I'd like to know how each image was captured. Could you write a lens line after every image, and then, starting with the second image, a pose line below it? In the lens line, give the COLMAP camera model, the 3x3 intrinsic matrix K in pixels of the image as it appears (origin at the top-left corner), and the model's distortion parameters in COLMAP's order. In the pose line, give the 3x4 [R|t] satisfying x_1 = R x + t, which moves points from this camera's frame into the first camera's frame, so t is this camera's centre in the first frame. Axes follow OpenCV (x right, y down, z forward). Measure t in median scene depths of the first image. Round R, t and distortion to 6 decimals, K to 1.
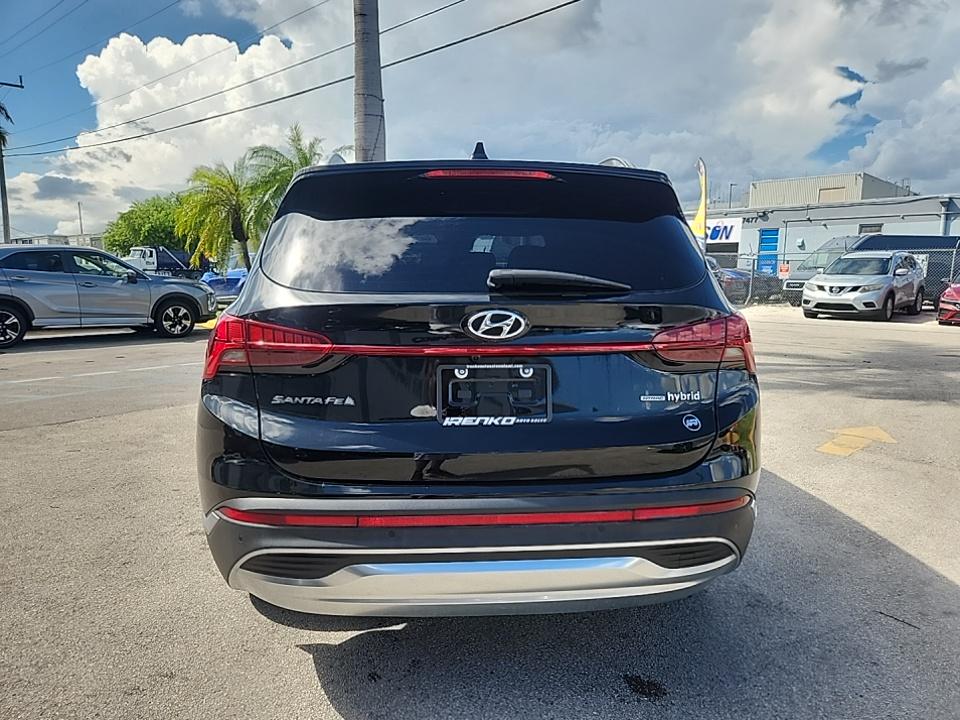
lens RADIAL K [[645.8, 0, 480.0], [0, 645.8, 360.0], [0, 0, 1]] dist [0.086009, -0.065243]
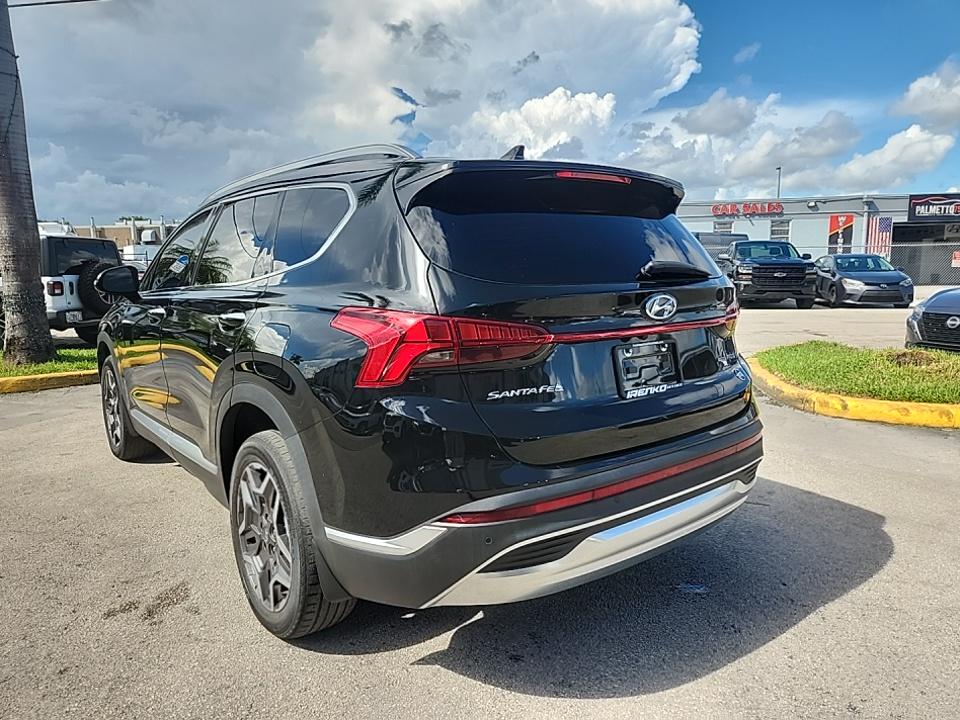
lens RADIAL K [[657.2, 0, 480.0], [0, 657.2, 360.0], [0, 0, 1]] dist [0.046249, -0.003553]
pose [[0.828890, -0.095335, 0.551228, -0.885475], [0.096653, 0.994959, 0.026740, -0.021863], [-0.550998, 0.031114, 0.833926, 0.174728]]
